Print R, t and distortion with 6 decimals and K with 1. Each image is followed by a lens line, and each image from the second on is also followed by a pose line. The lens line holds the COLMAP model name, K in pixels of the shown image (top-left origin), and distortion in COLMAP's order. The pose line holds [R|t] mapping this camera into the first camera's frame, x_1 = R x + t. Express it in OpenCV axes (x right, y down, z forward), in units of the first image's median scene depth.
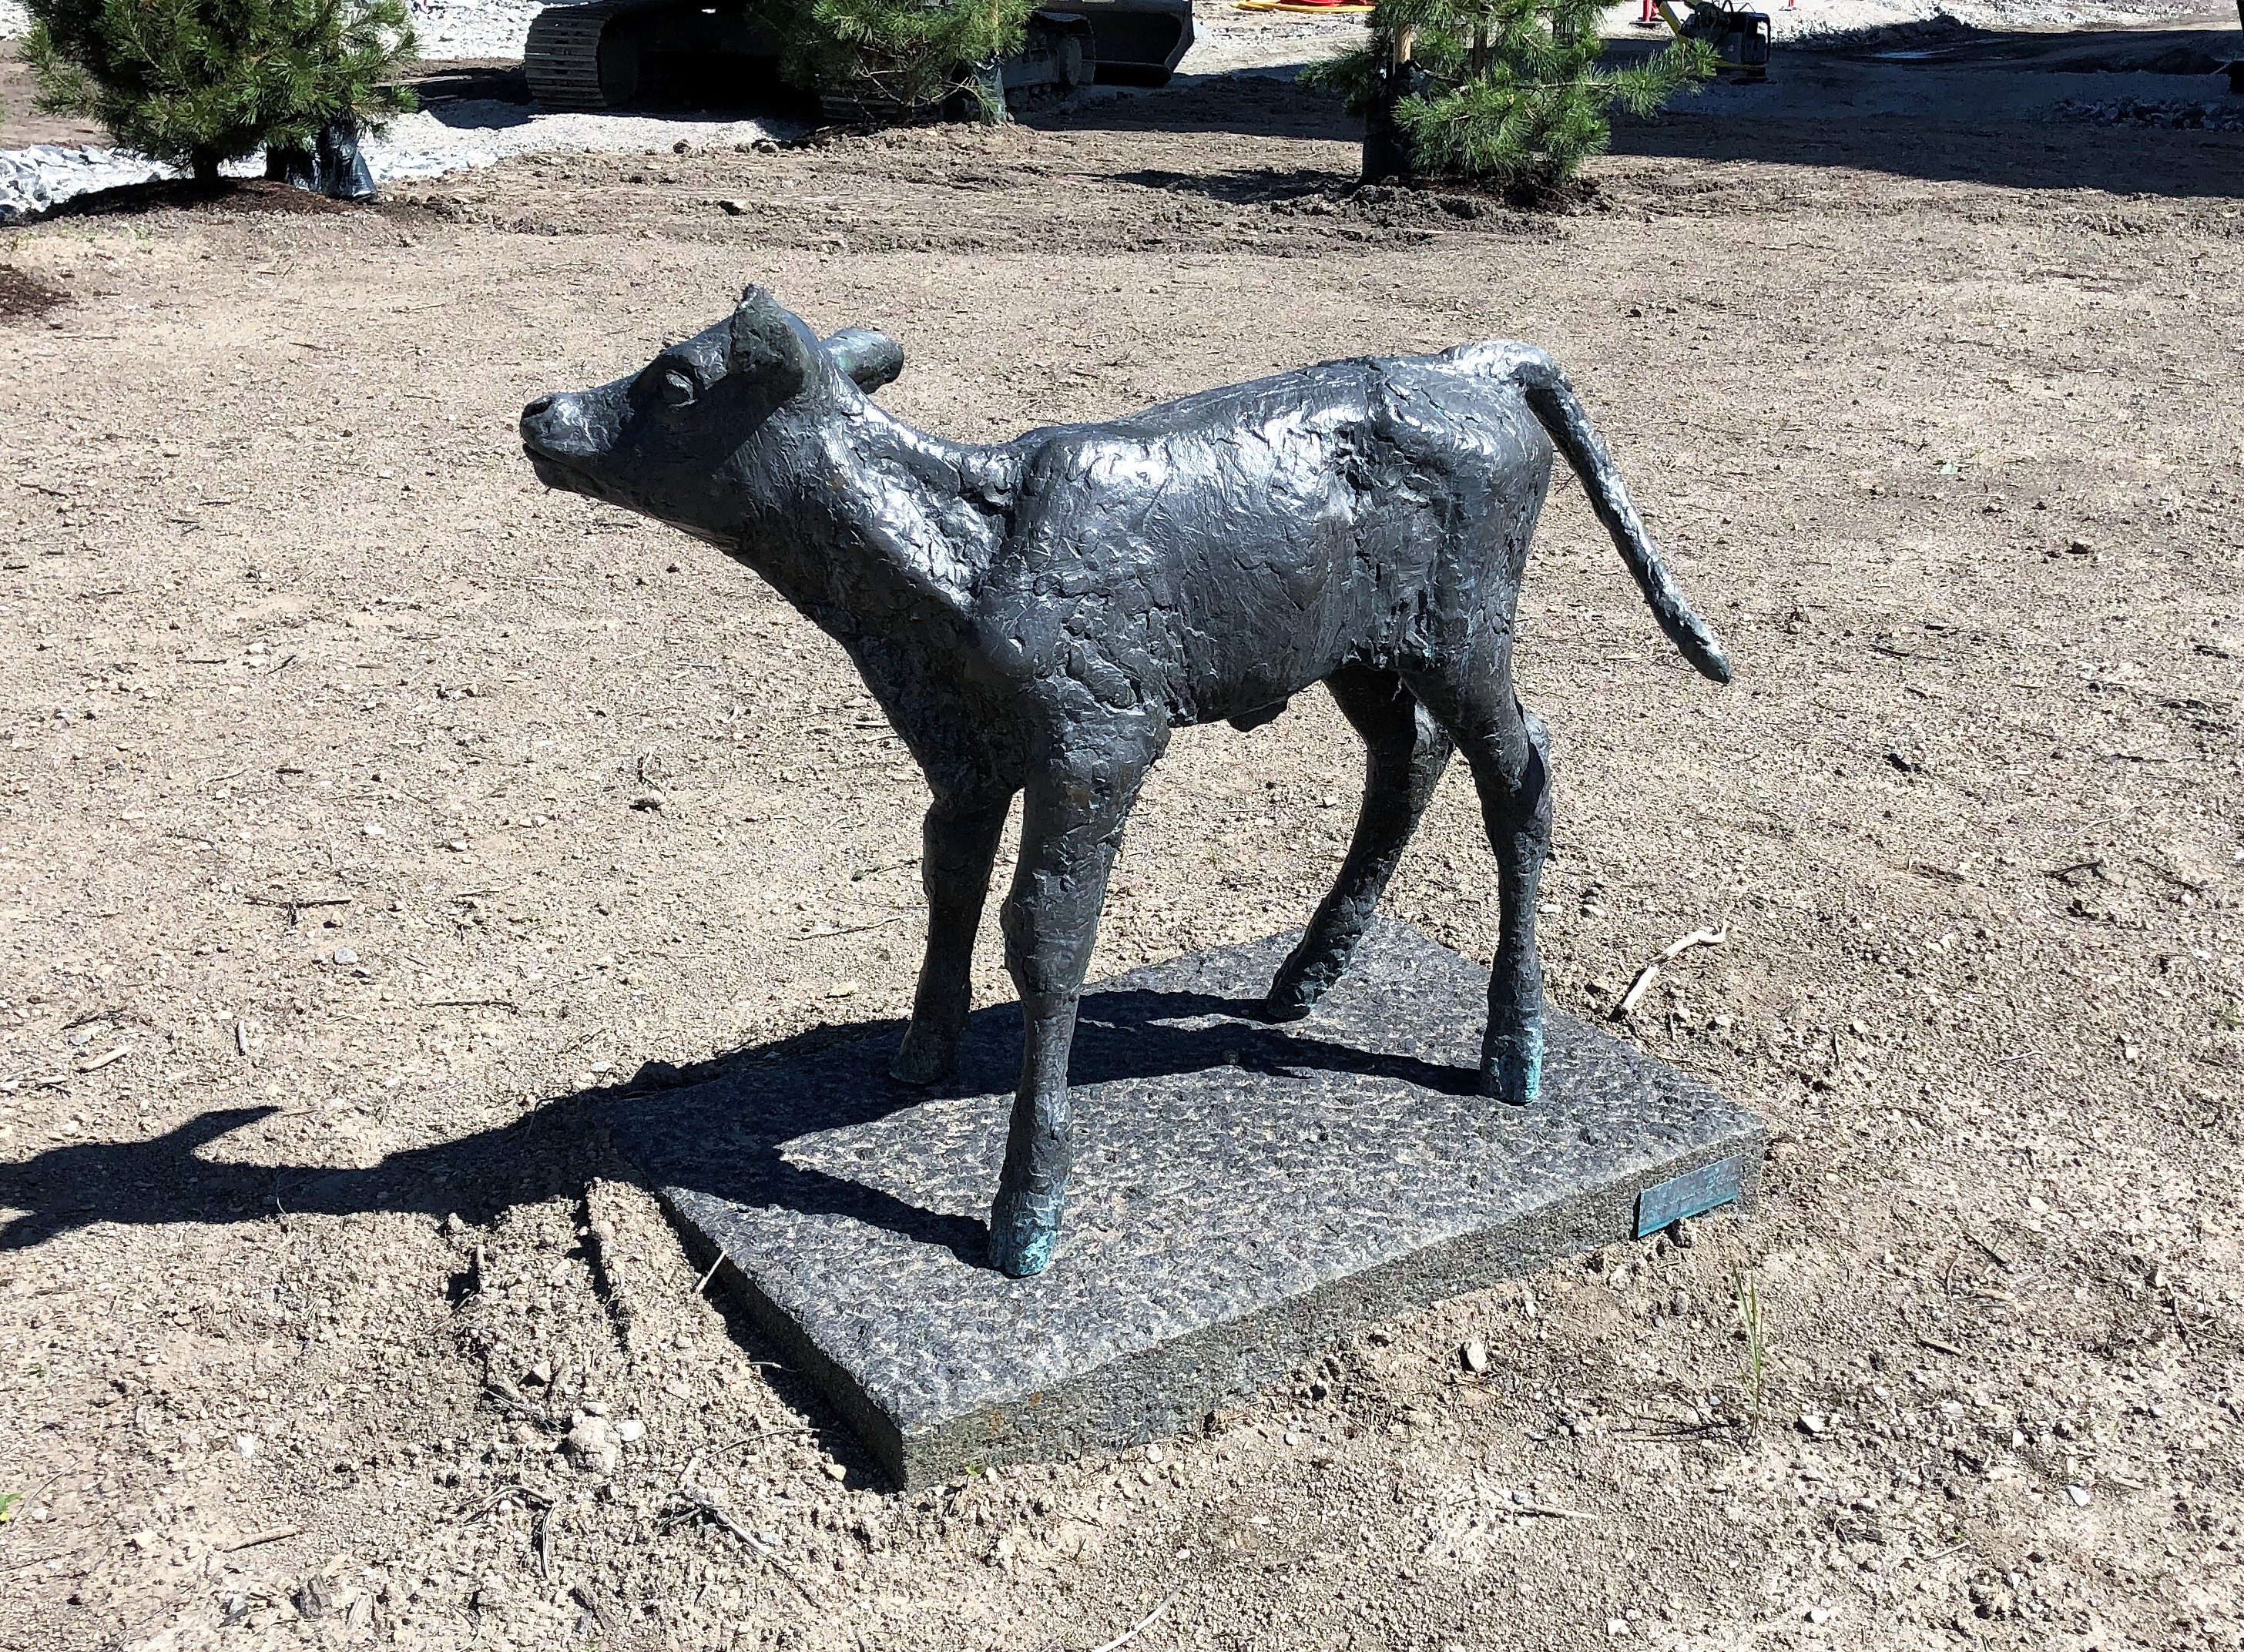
lens RADIAL K [[2377.8, 0, 1122.0], [0, 2377.8, 826.0], [0, 0, 1]] dist [0.046361, -0.011301]
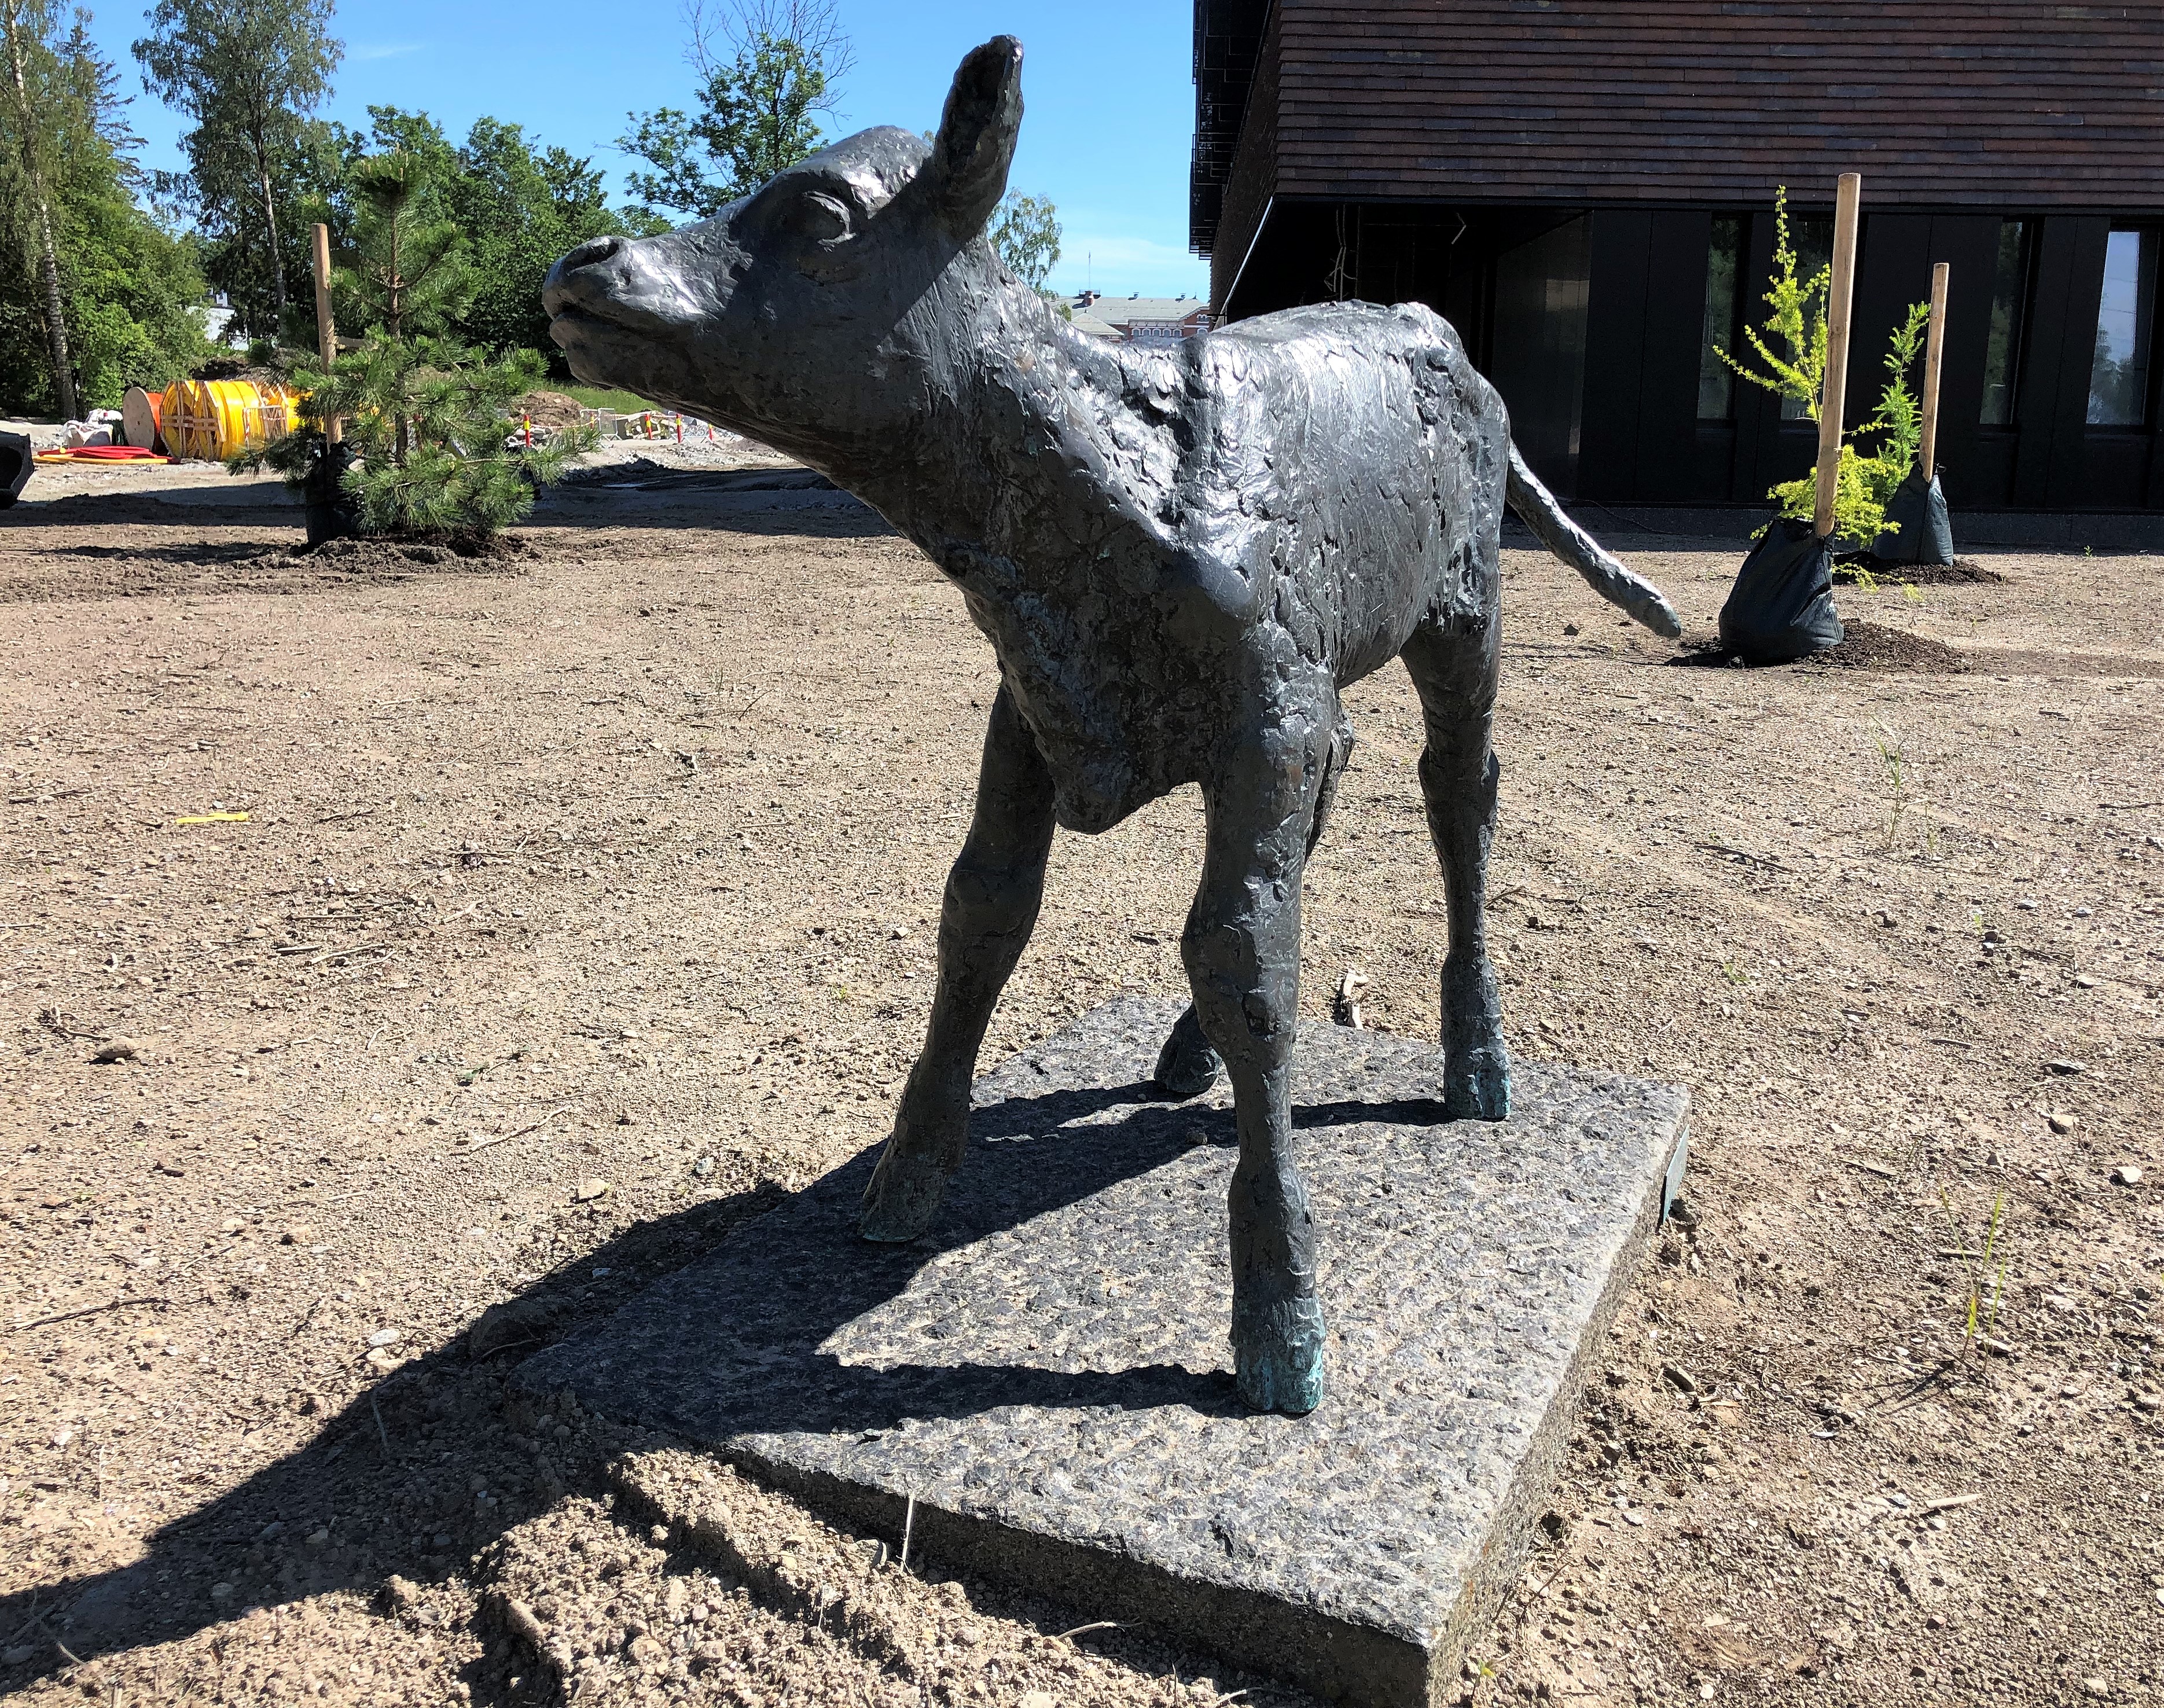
lens RADIAL K [[1883.4, 0, 1085.7], [0, 1883.4, 837.3], [0, 0, 1]] dist [0.011603, -0.003418]
pose [[0.857586, -0.111265, 0.502162, -0.356757], [0.174715, 0.981286, -0.080950, 0.042106], [-0.483758, 0.157157, 0.860976, 0.449408]]
